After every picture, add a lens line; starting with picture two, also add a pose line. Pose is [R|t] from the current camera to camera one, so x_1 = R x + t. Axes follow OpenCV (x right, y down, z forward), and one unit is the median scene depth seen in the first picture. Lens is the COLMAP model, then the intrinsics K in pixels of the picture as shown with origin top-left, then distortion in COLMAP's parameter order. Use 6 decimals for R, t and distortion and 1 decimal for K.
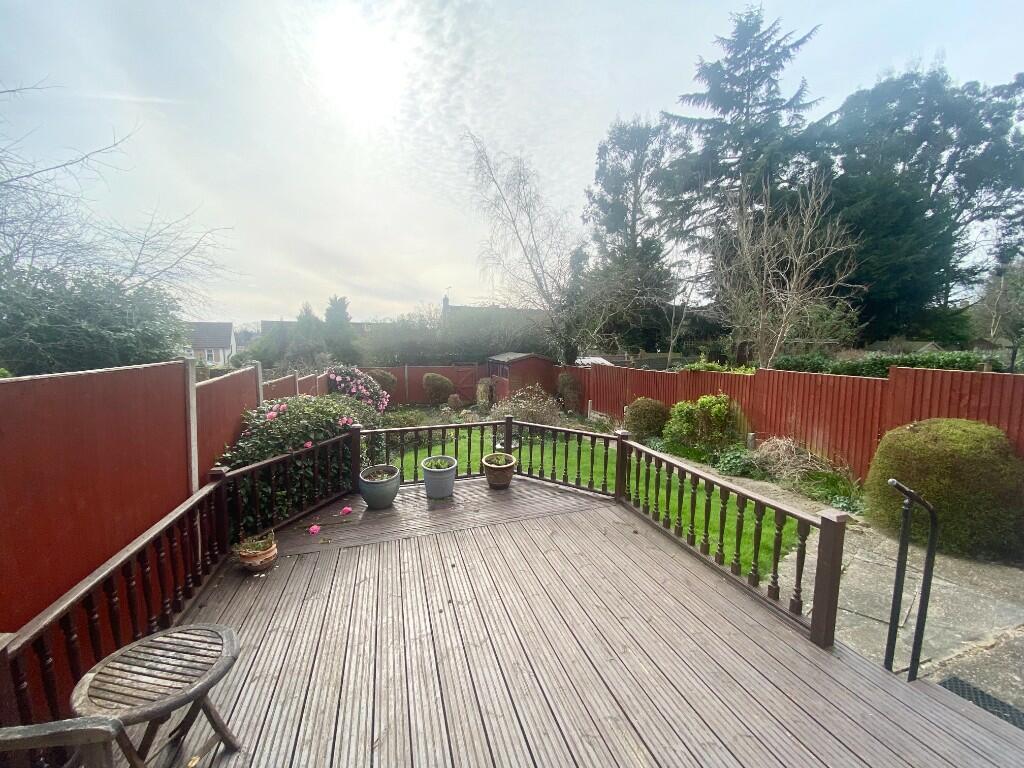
lens RADIAL K [[412.2, 0, 508.4], [0, 412.2, 383.3], [0, 0, 1]] dist [0.028028, -0.024010]
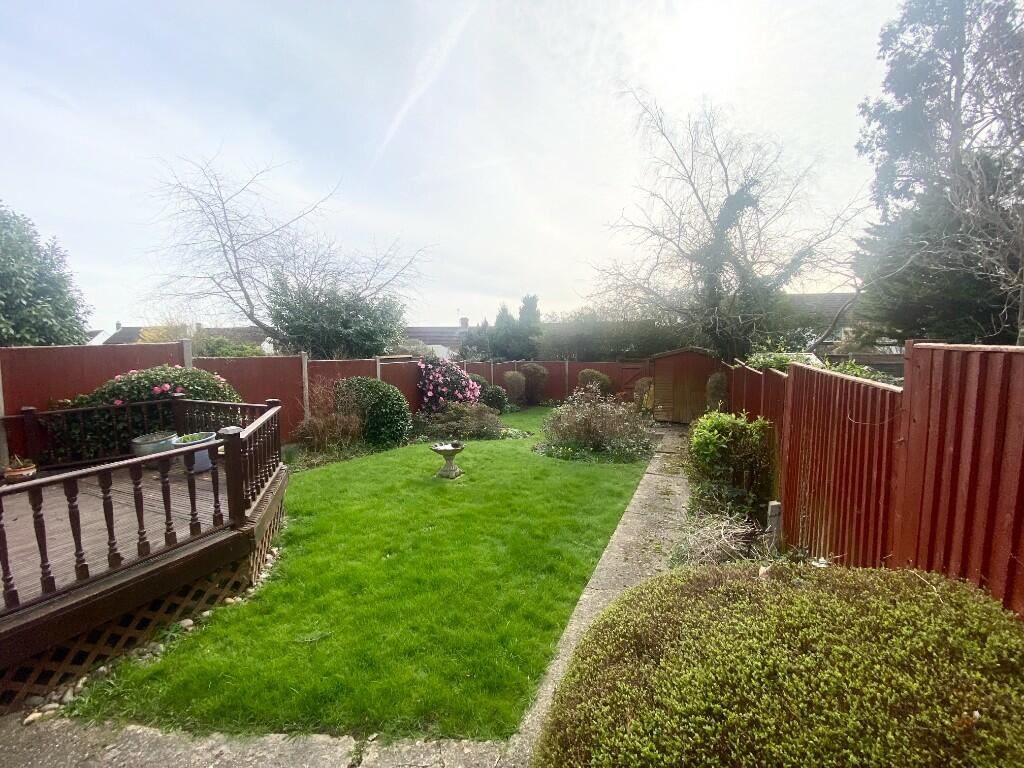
lens RADIAL K [[412.2, 0, 508.4], [0, 412.2, 383.3], [0, 0, 1]] dist [0.028028, -0.024010]
pose [[0.758865, 0.058981, -0.648572, 0.404925], [-0.061112, 0.997945, 0.019249, -0.000596], [0.648374, 0.025028, 0.760910, 0.280101]]
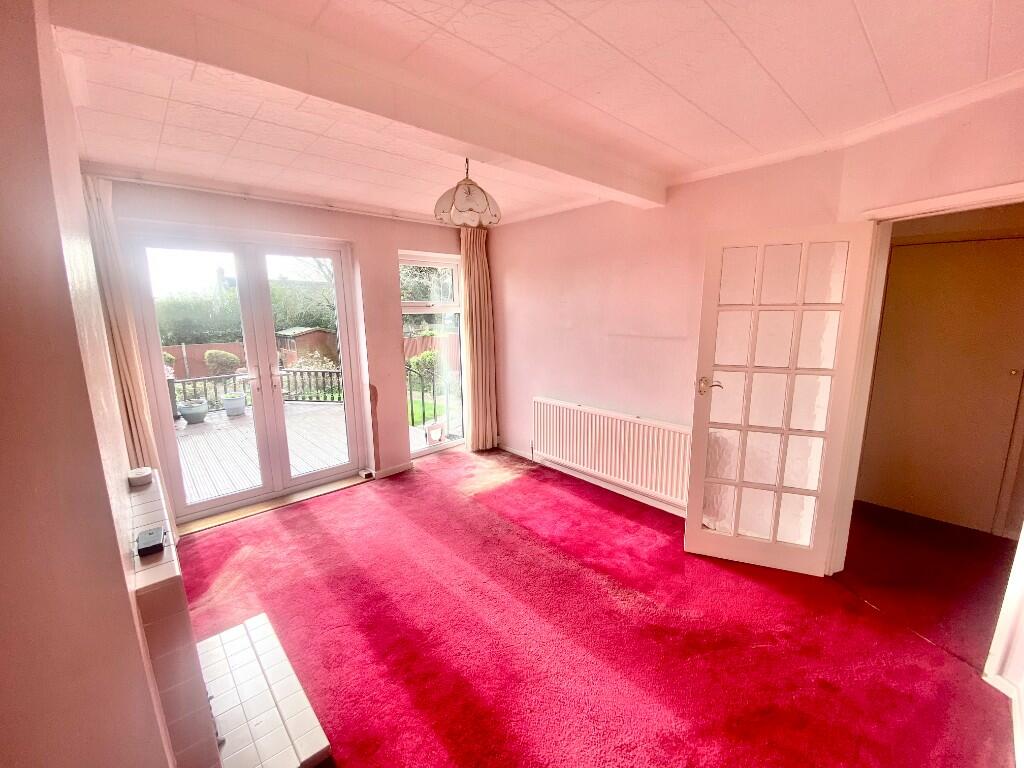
lens RADIAL K [[412.2, 0, 508.4], [0, 412.2, 383.3], [0, 0, 1]] dist [0.028028, -0.024010]
pose [[0.902620, -0.096913, 0.419387, 0.054733], [0.067201, 0.994105, 0.085090, 0.028710], [-0.425161, -0.048620, 0.903811, -0.394088]]
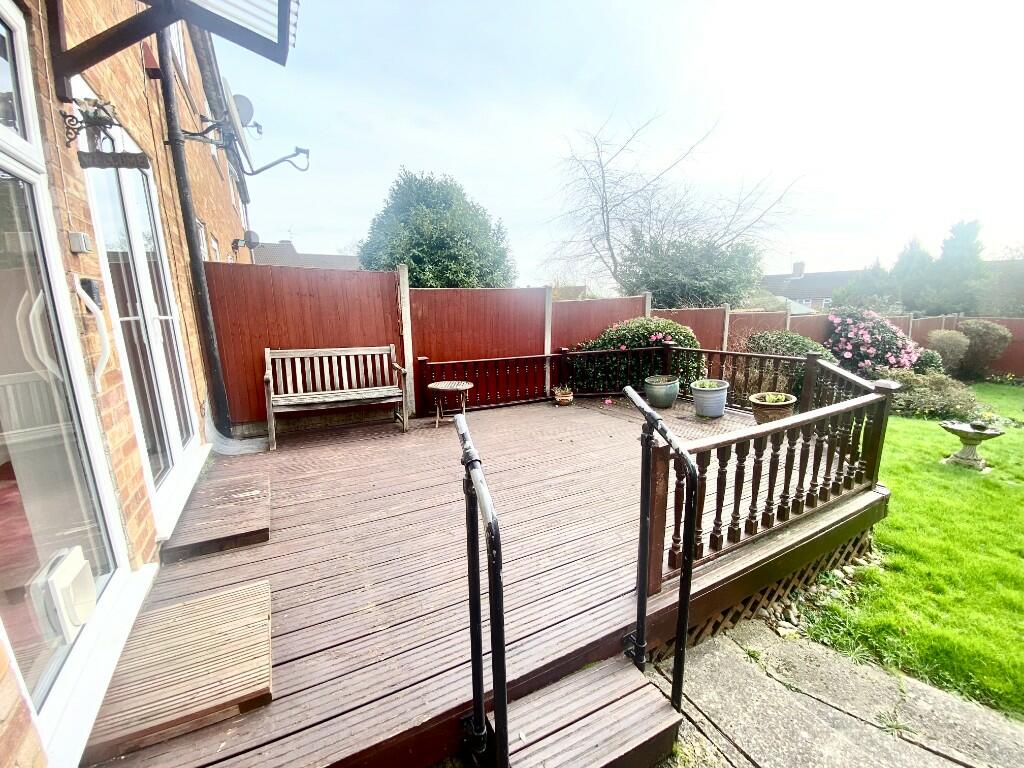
lens RADIAL K [[412.2, 0, 508.4], [0, 412.2, 383.3], [0, 0, 1]] dist [0.028028, -0.024010]
pose [[0.202734, 0.181866, -0.962197, 0.289568], [-0.073513, 0.982656, 0.170244, 0.018764], [0.976471, 0.036220, 0.212587, 0.106222]]
